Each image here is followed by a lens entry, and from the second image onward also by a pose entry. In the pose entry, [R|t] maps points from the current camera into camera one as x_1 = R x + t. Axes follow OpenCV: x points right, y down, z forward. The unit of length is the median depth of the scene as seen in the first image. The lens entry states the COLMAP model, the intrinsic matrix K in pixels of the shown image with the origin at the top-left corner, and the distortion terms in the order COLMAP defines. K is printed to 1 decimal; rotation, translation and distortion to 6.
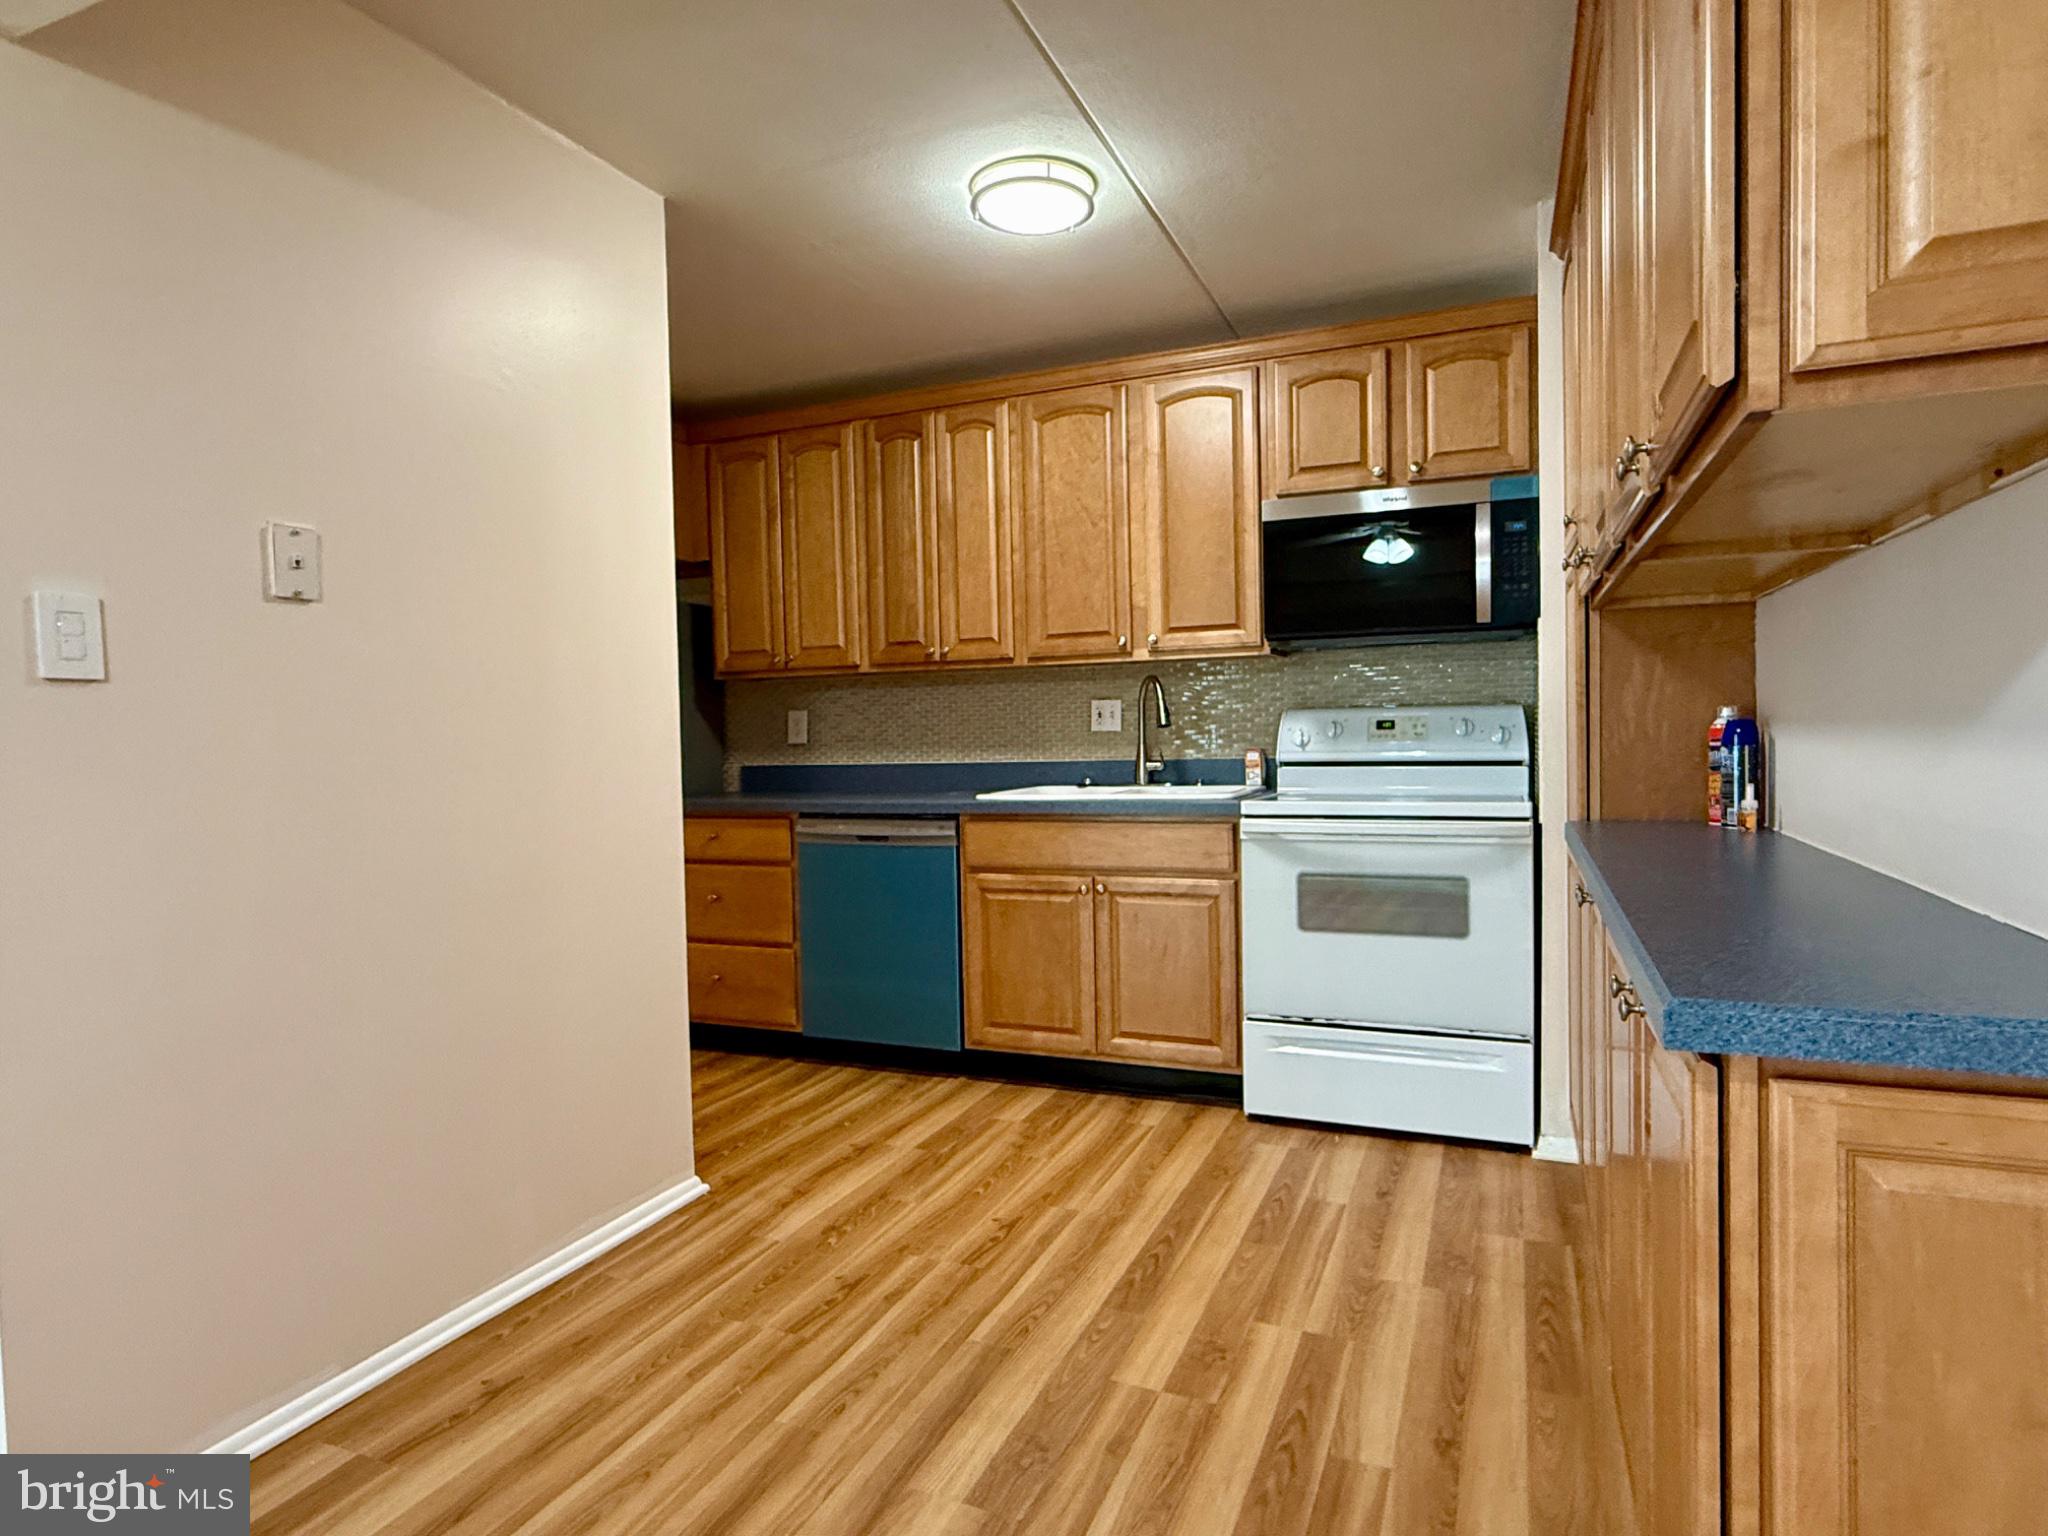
lens RADIAL K [[1120.5, 0, 1024.0], [0, 1120.5, 768.0], [0, 0, 1]] dist [-0.007615, -0.000457]
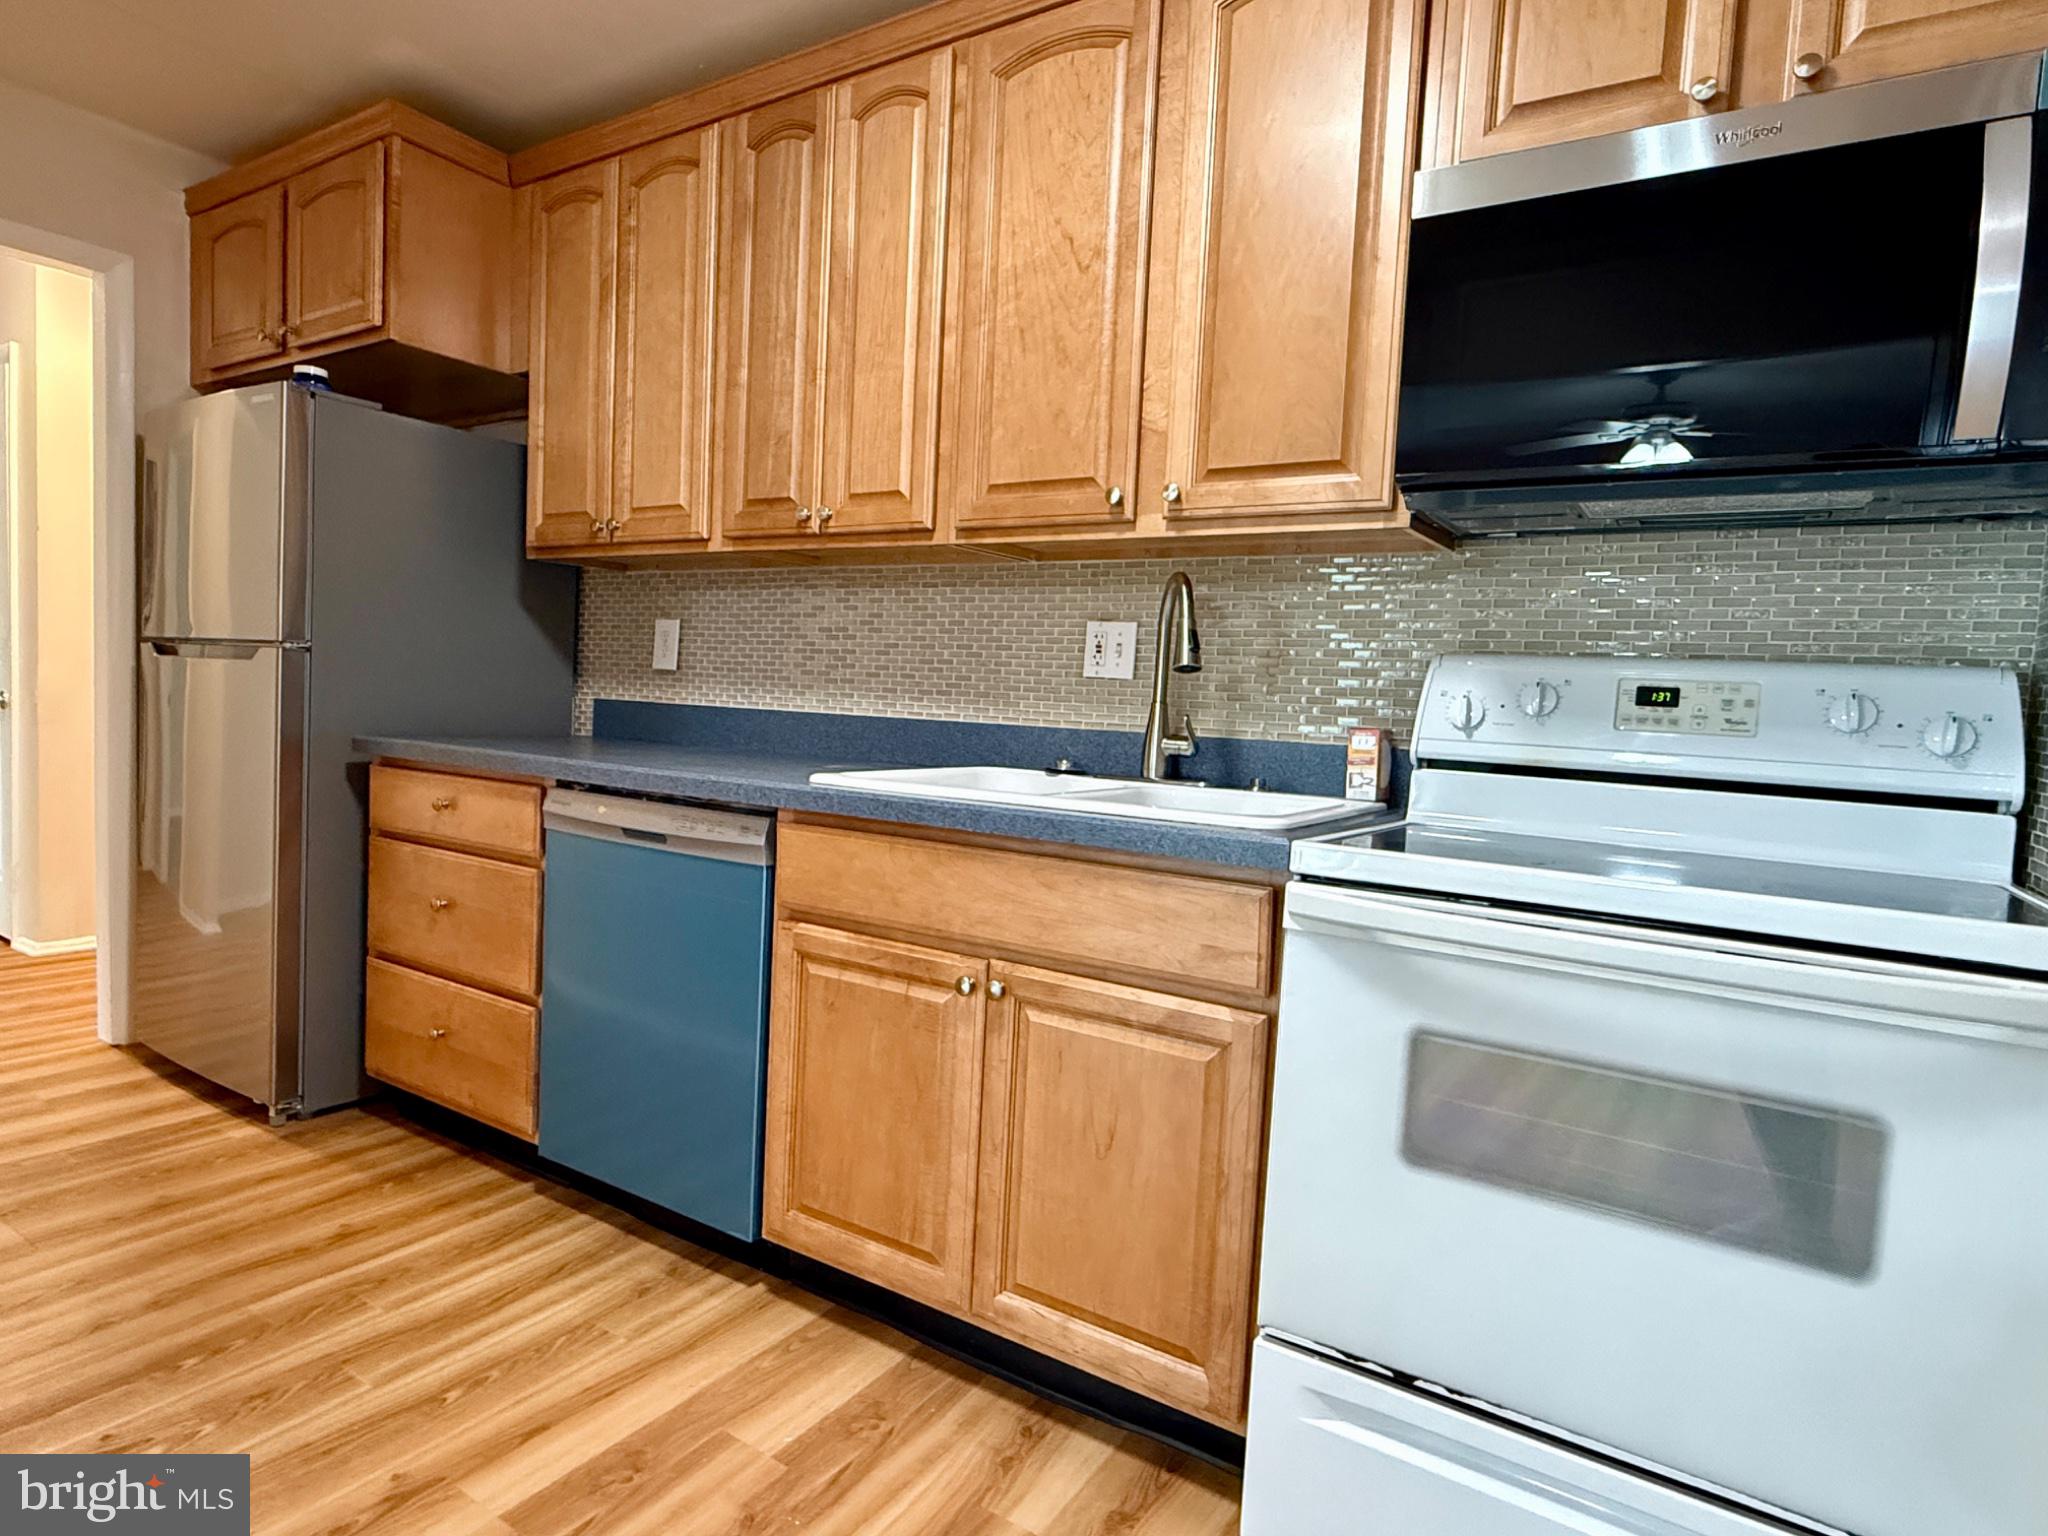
lens RADIAL K [[1120.5, 0, 1024.0], [0, 1120.5, 768.0], [0, 0, 1]] dist [-0.007615, -0.000457]
pose [[0.982753, 0.082924, -0.165288, 0.139955], [-0.078332, 0.996343, 0.034118, -0.004424], [0.167513, -0.020582, 0.985655, 0.484753]]
